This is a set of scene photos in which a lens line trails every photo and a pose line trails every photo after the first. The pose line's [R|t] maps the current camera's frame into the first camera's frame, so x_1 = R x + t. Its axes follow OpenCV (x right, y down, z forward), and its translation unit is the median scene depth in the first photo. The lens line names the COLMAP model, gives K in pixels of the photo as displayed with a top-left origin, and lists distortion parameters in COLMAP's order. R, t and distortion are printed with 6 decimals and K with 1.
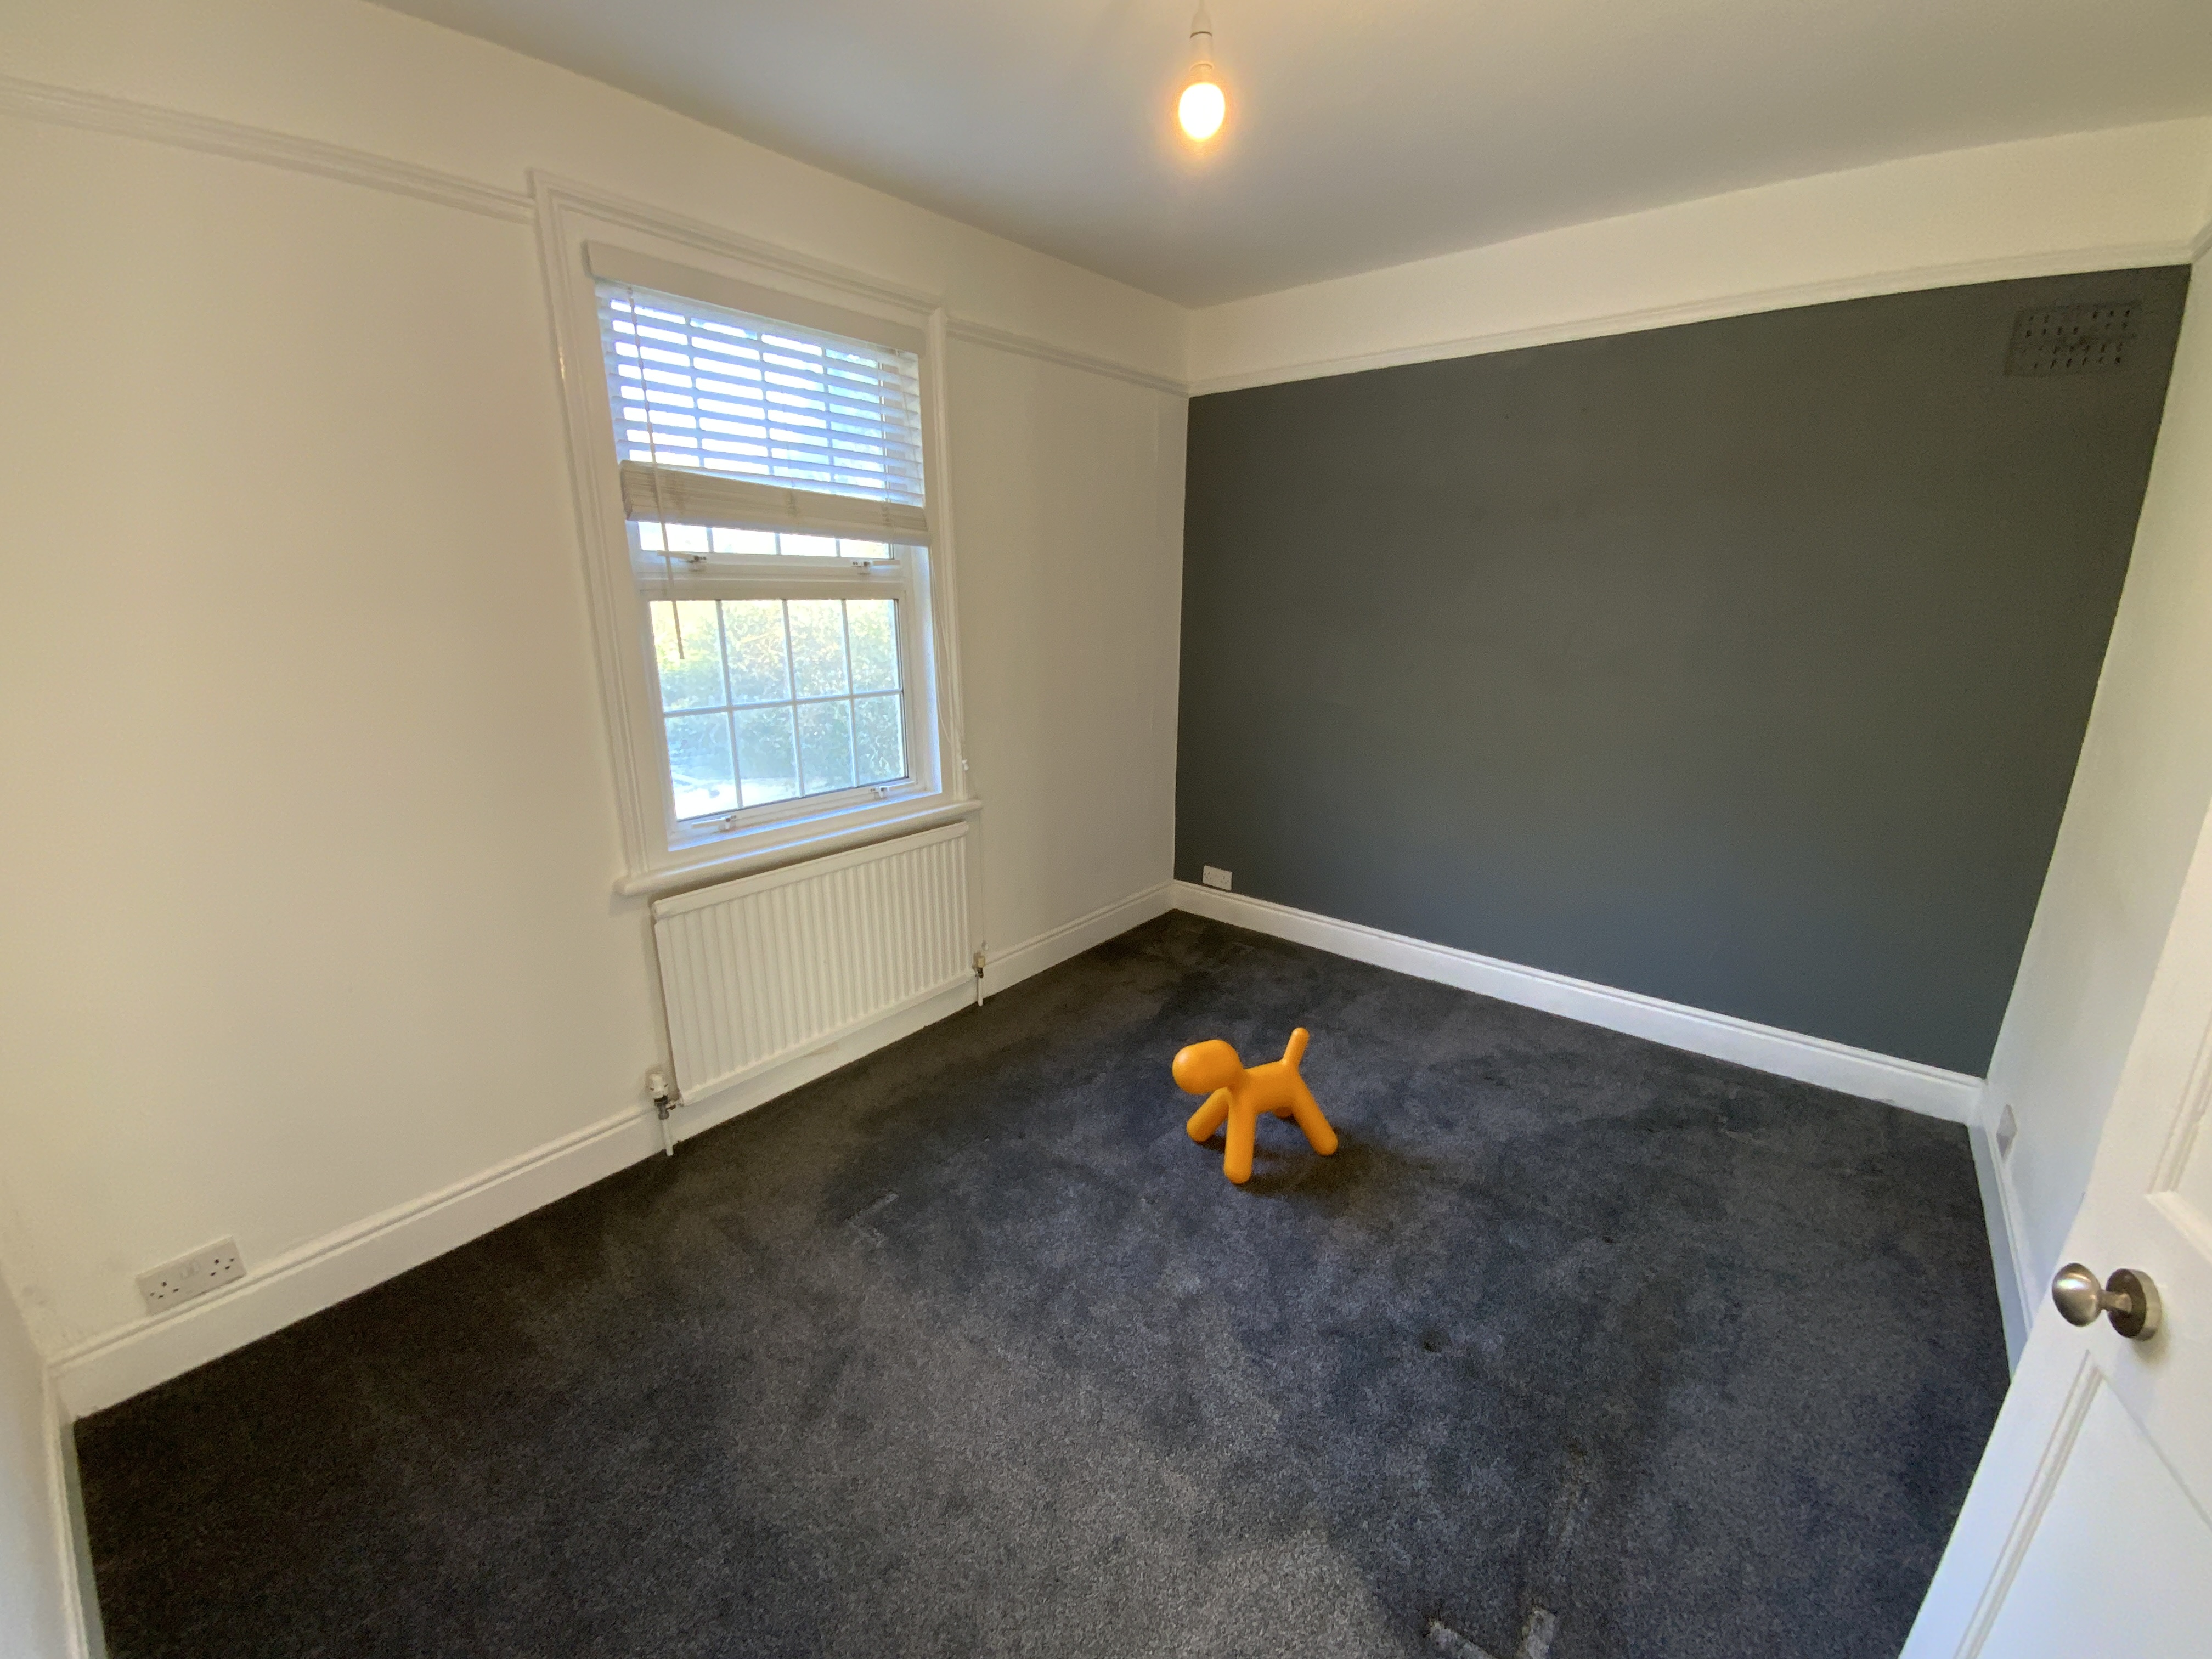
lens RADIAL K [[890.8, 0, 1105.1], [0, 890.8, 834.7], [0, 0, 1]] dist [0.002279, -0.006130]
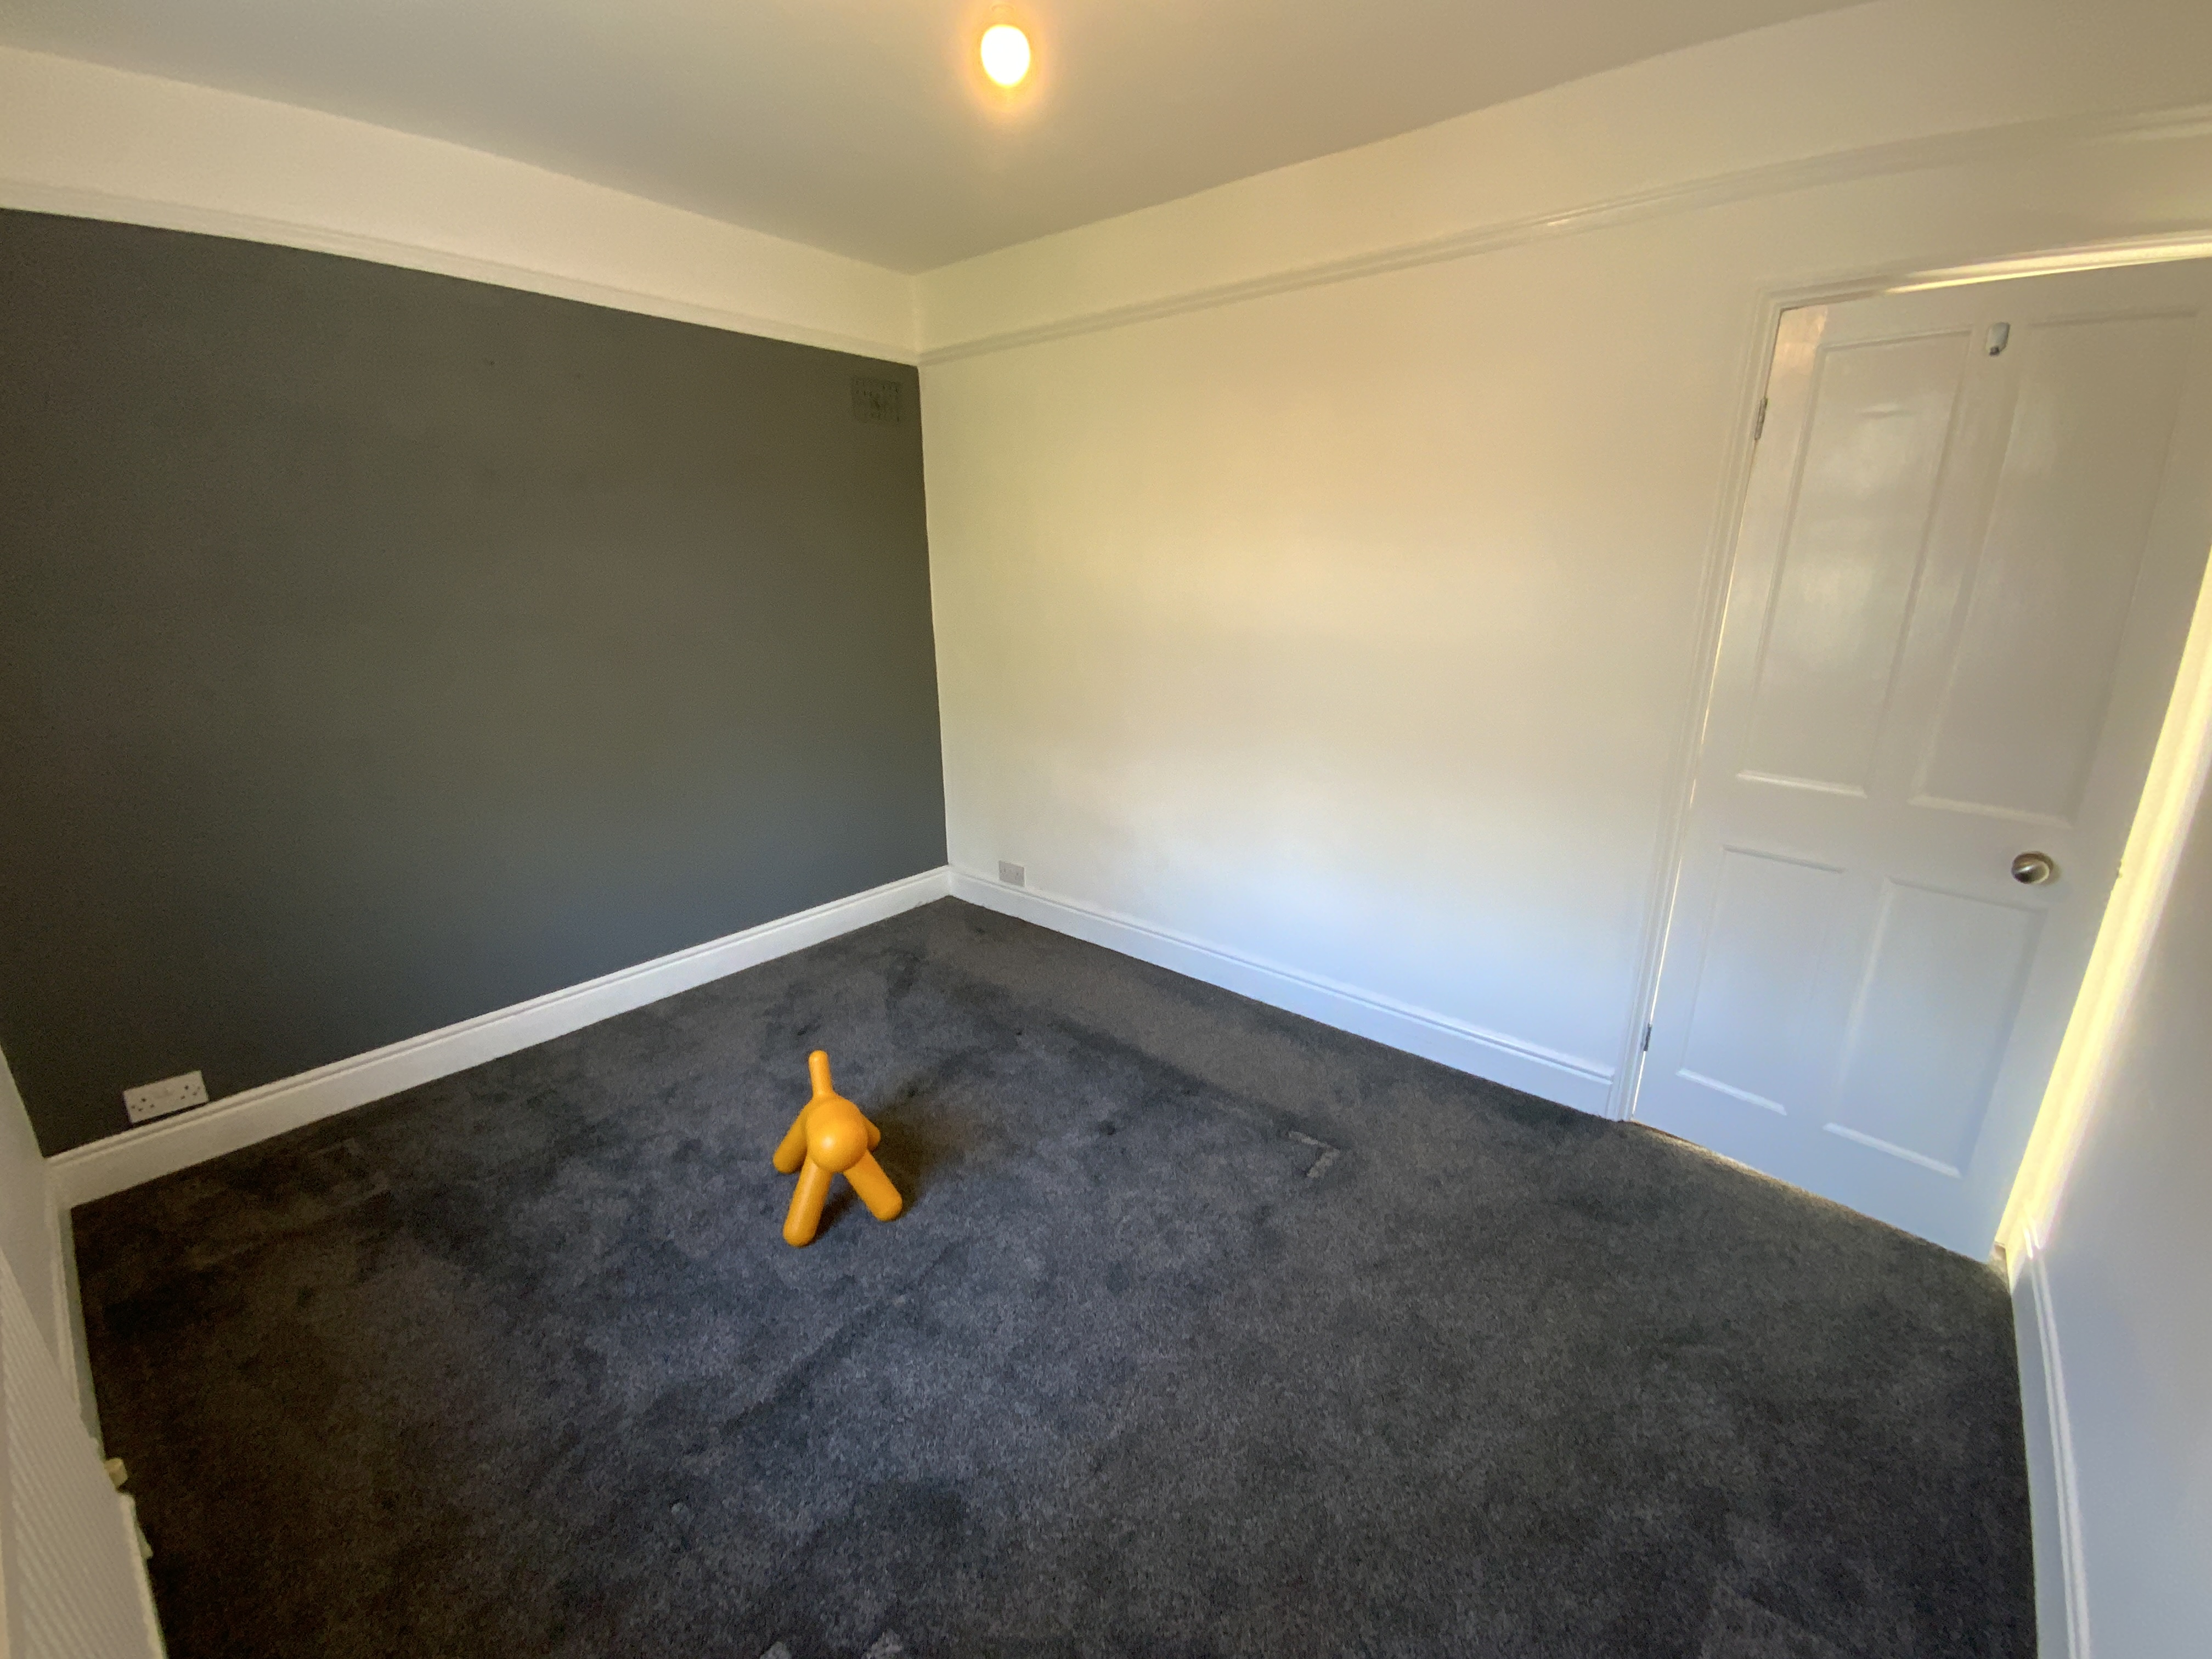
lens RADIAL K [[933.0, 0, 1096.5], [0, 933.0, 819.4], [0, 0, 1]] dist [0.003276, 0.000274]
pose [[-0.013200, -0.263135, 0.964669, -0.526163], [0.273161, 0.927106, 0.256626, -0.135250], [-0.961878, 0.266897, 0.059640, 0.501811]]
